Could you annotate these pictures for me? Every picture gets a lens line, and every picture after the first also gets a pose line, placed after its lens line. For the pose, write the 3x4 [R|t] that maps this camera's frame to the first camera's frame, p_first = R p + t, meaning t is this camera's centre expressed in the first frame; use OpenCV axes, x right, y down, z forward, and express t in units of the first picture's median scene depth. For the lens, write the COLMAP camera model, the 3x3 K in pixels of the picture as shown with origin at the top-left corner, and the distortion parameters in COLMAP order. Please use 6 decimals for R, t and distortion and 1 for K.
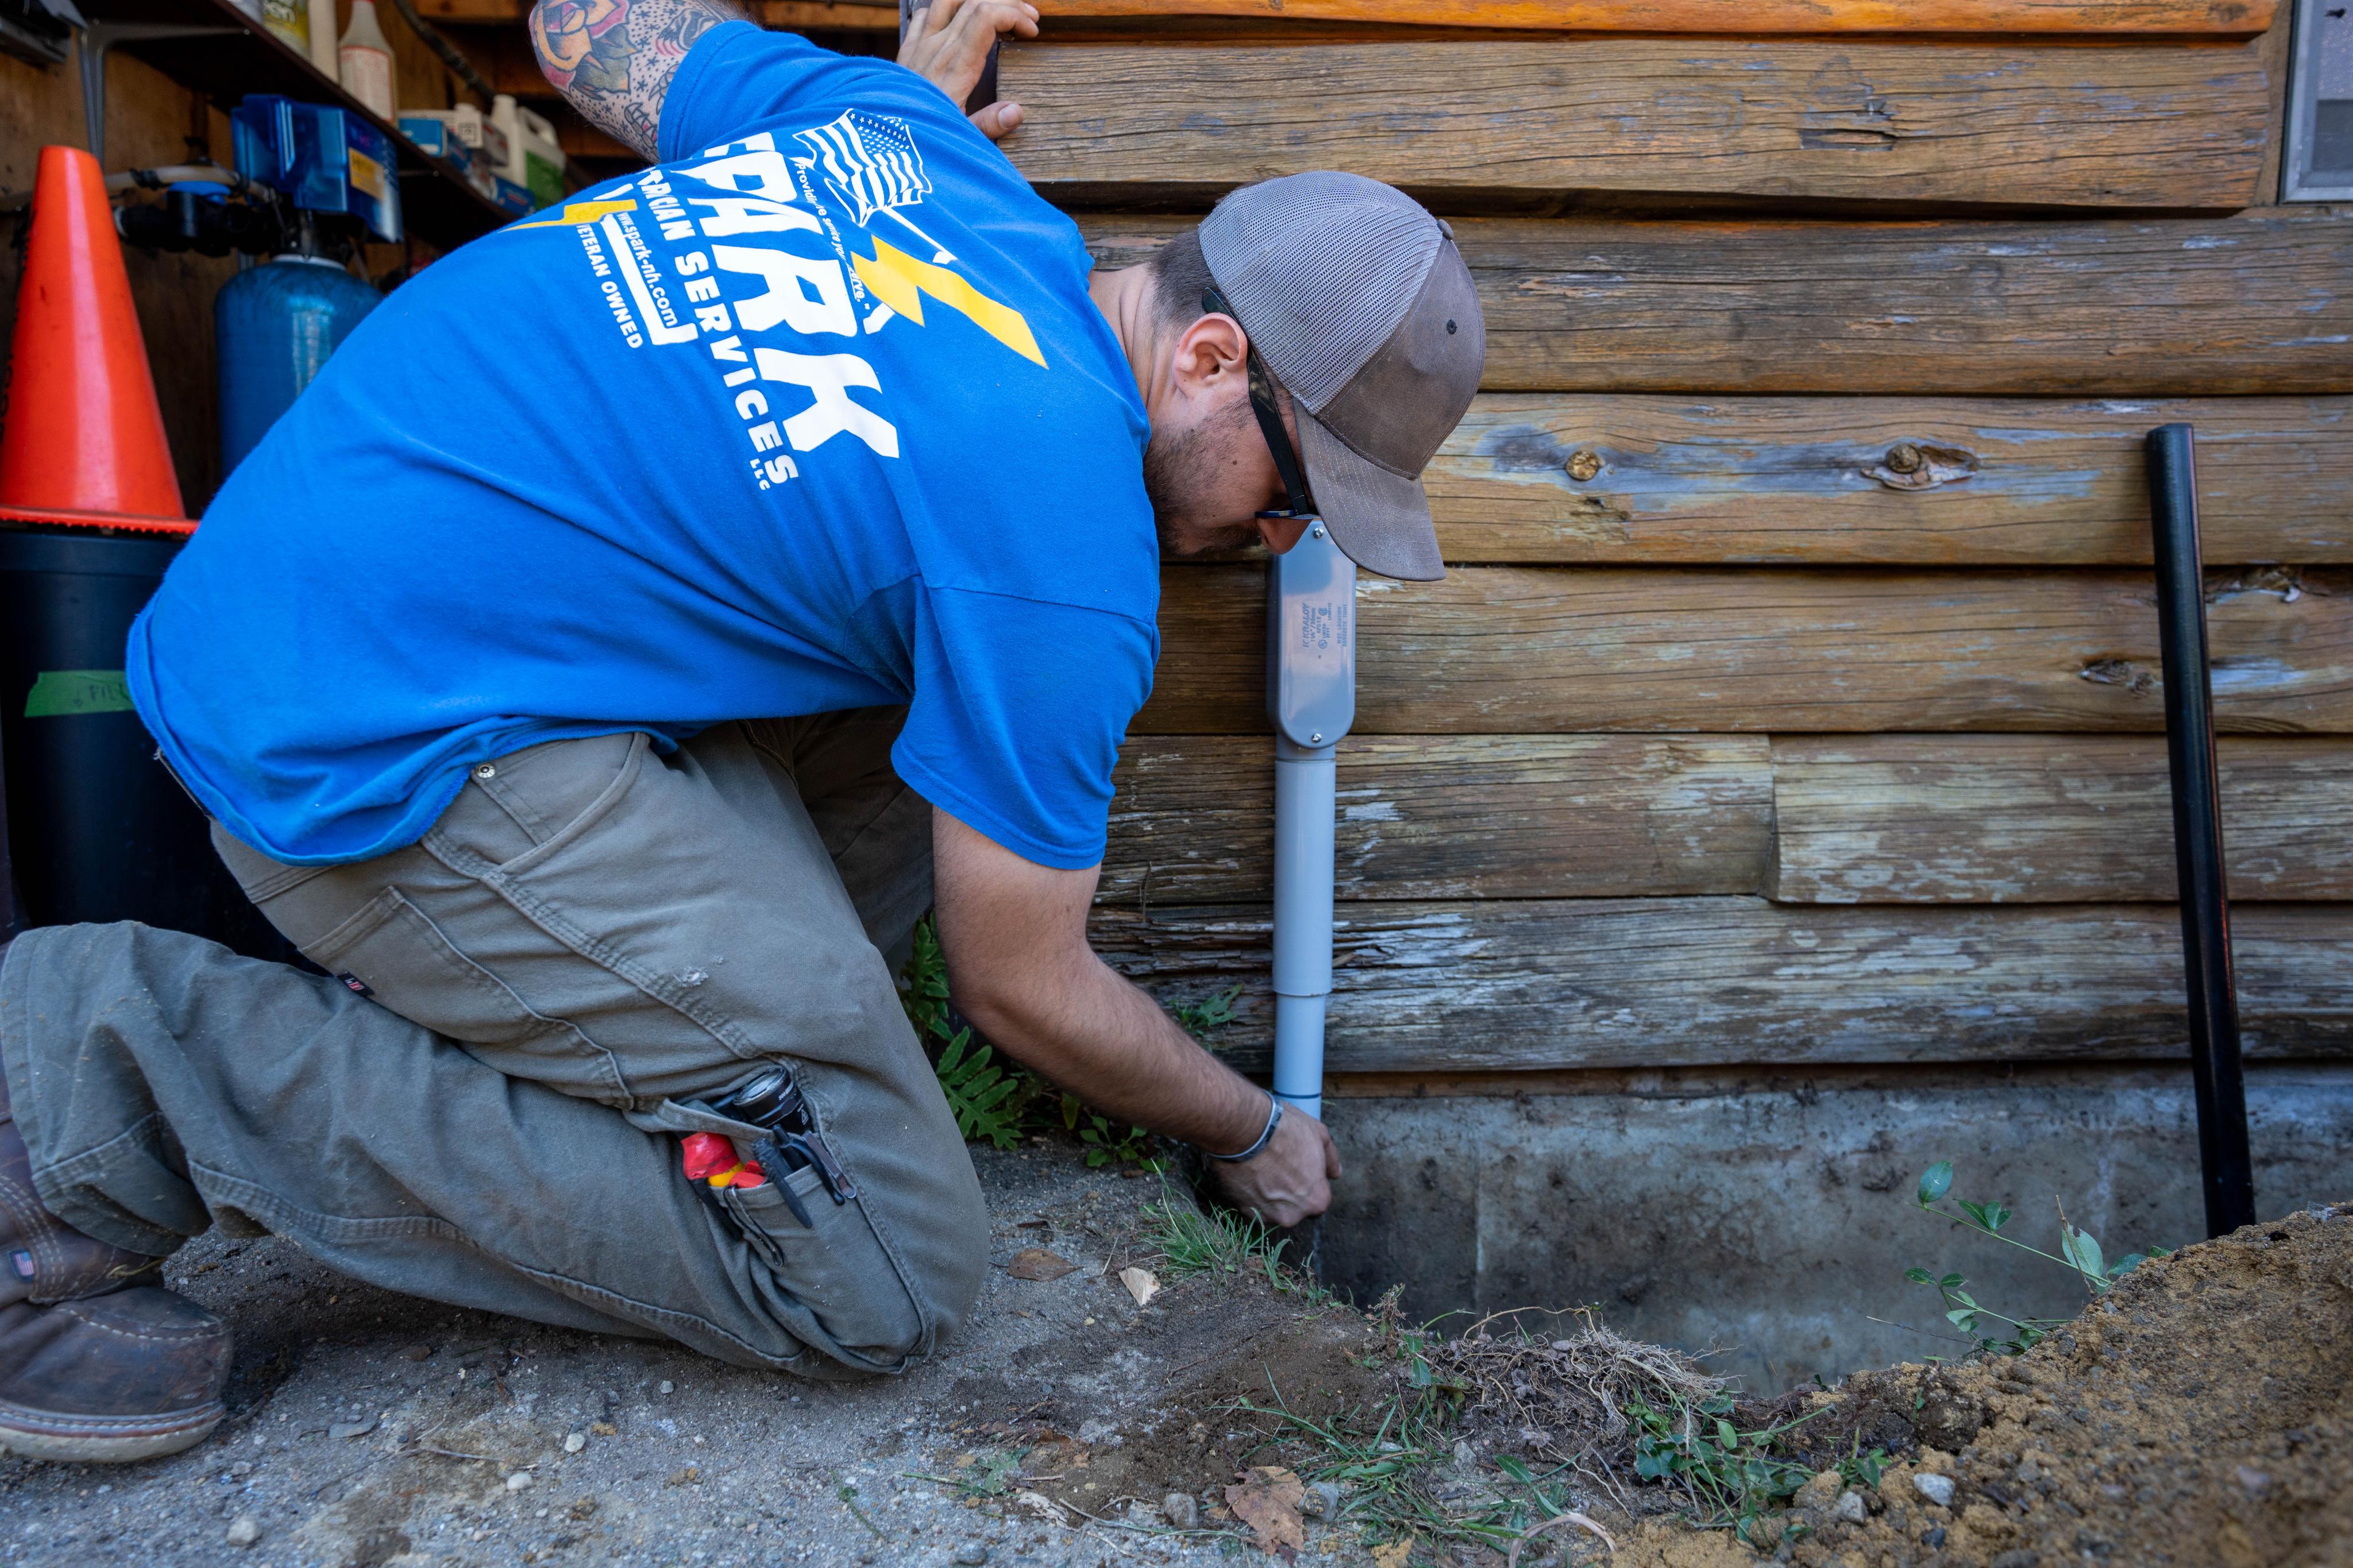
lens RADIAL K [[1152.8, 0, 1181.9], [0, 1152.8, 805.3], [0, 0, 1]] dist [-0.068252, 0.024405]
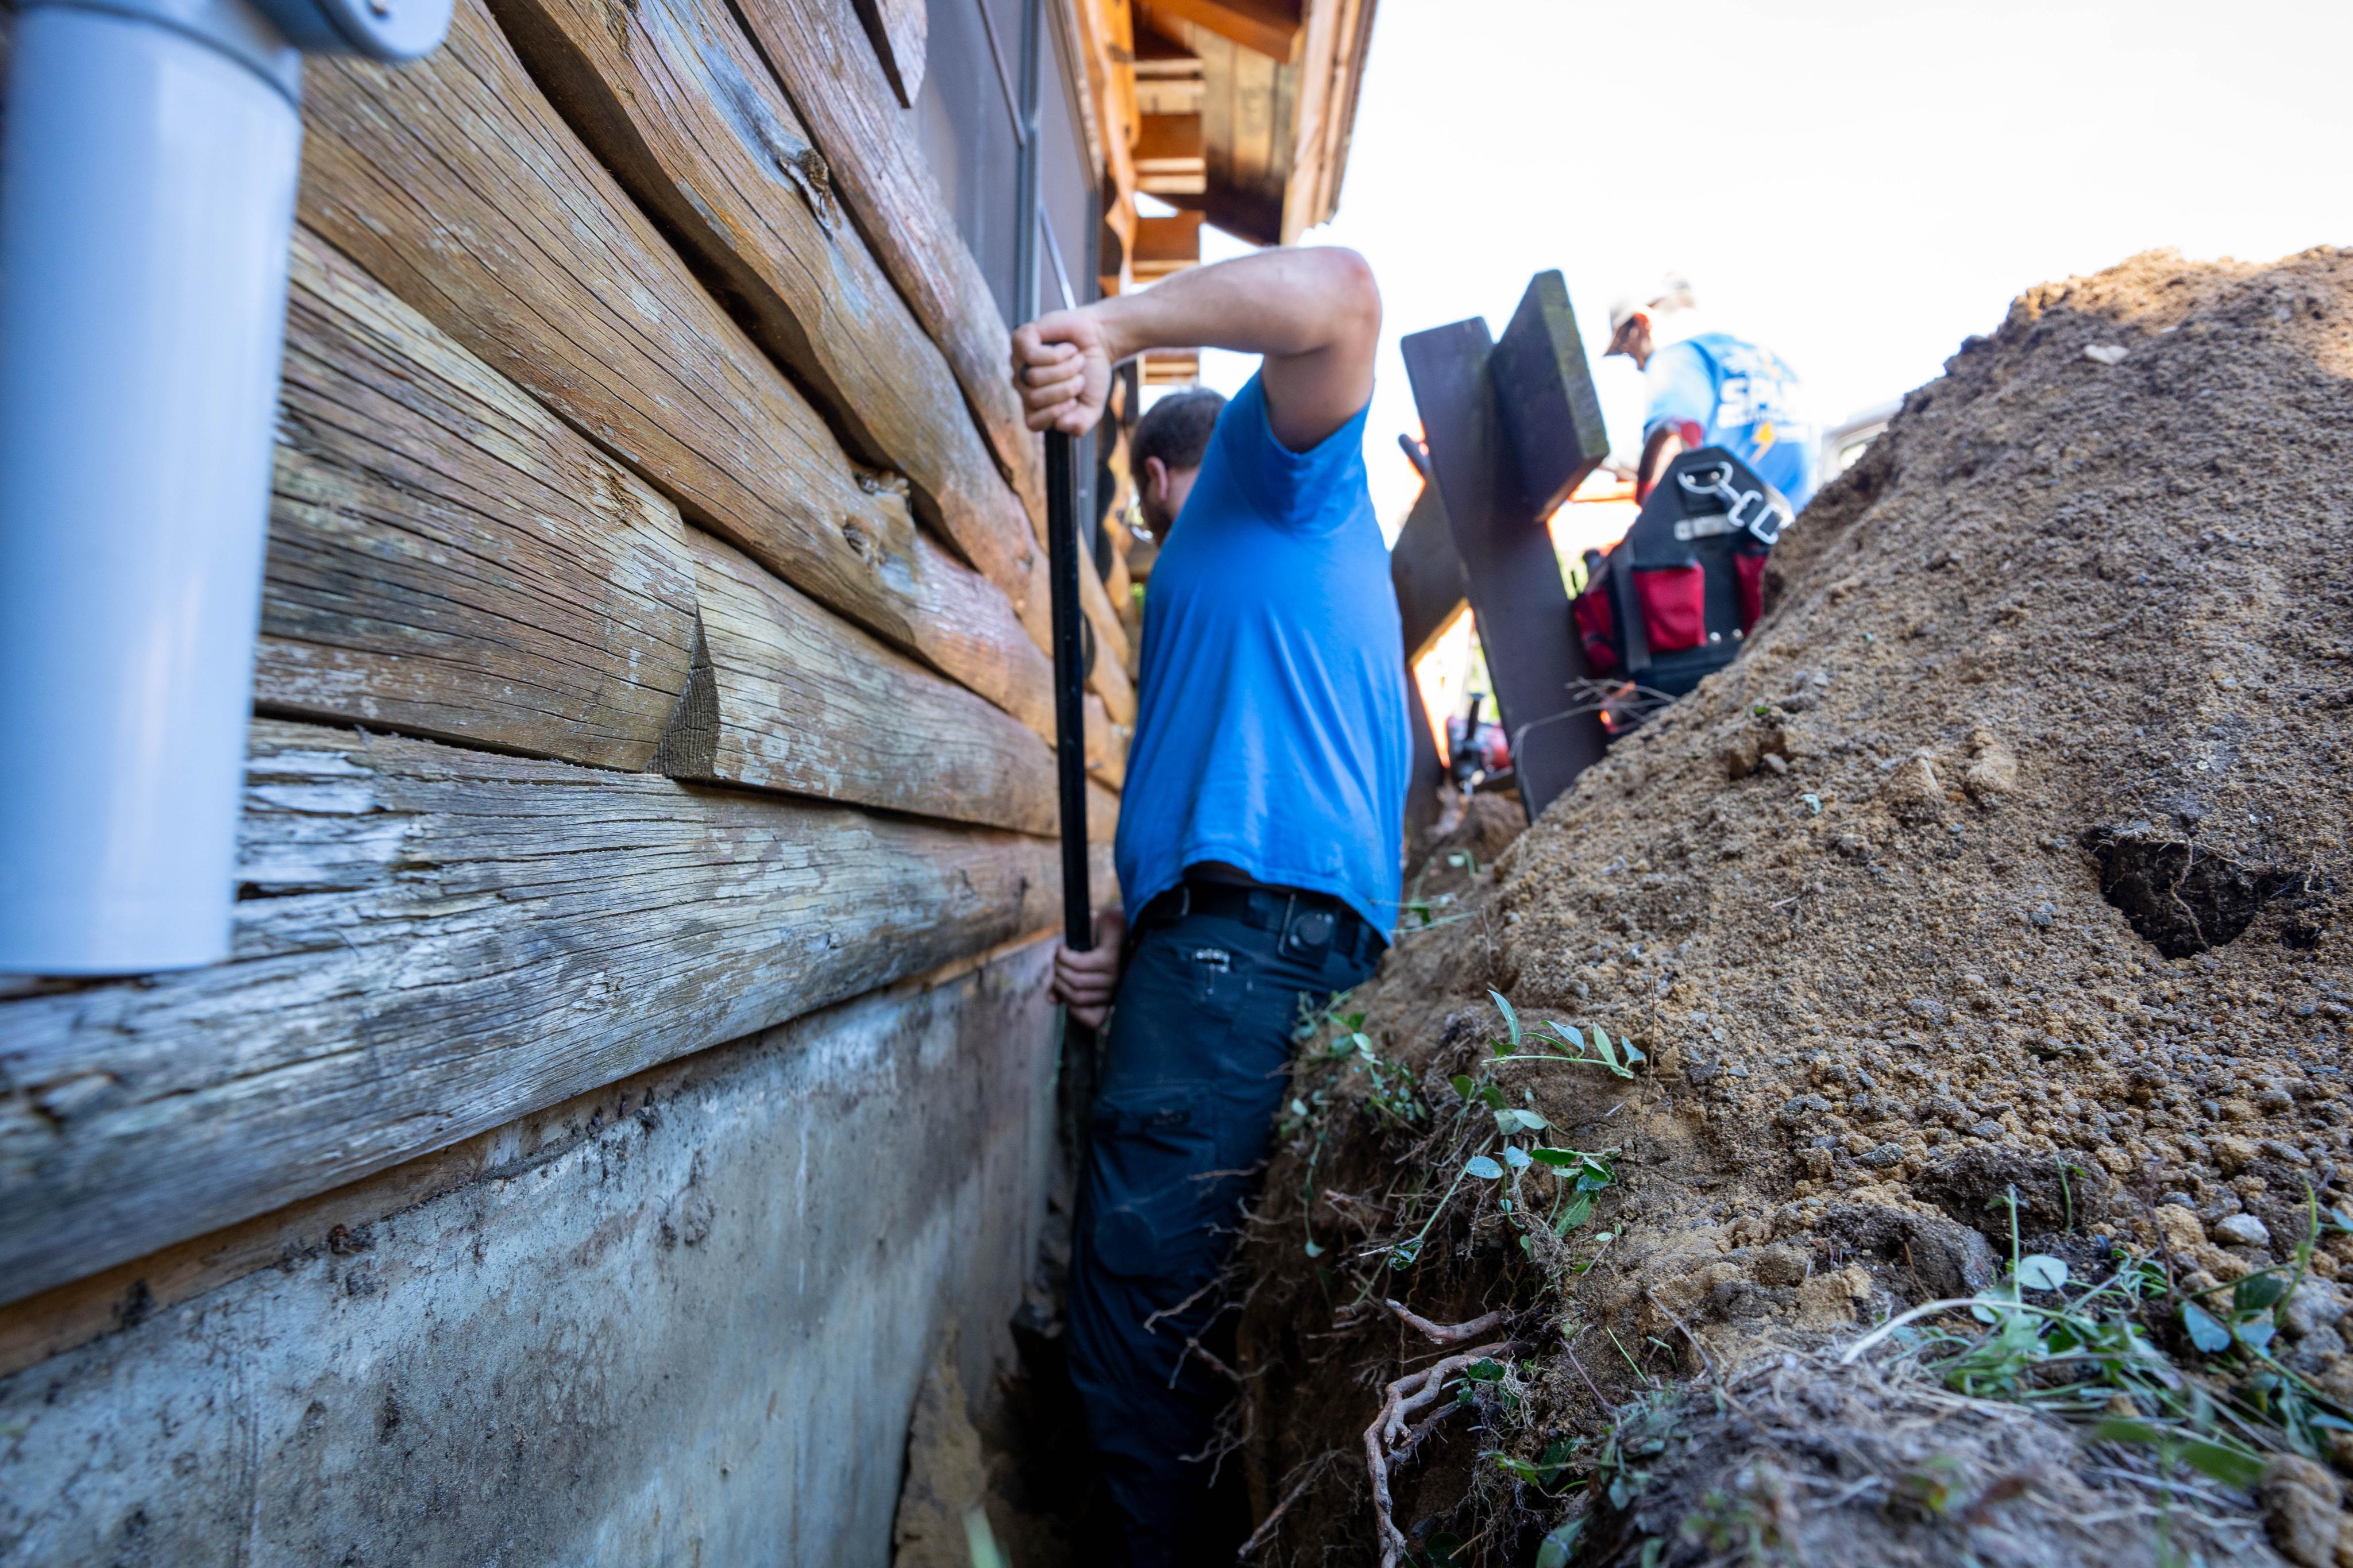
lens RADIAL K [[1330.3, 0, 1170.4], [0, 1330.3, 800.6], [0, 0, 1]] dist [-0.052947, 0.026263]
pose [[0.043653, 0.052303, 0.997677, -0.180259], [0.033059, 0.998006, -0.053767, 0.153681], [-0.998500, 0.035329, 0.041837, 0.778910]]
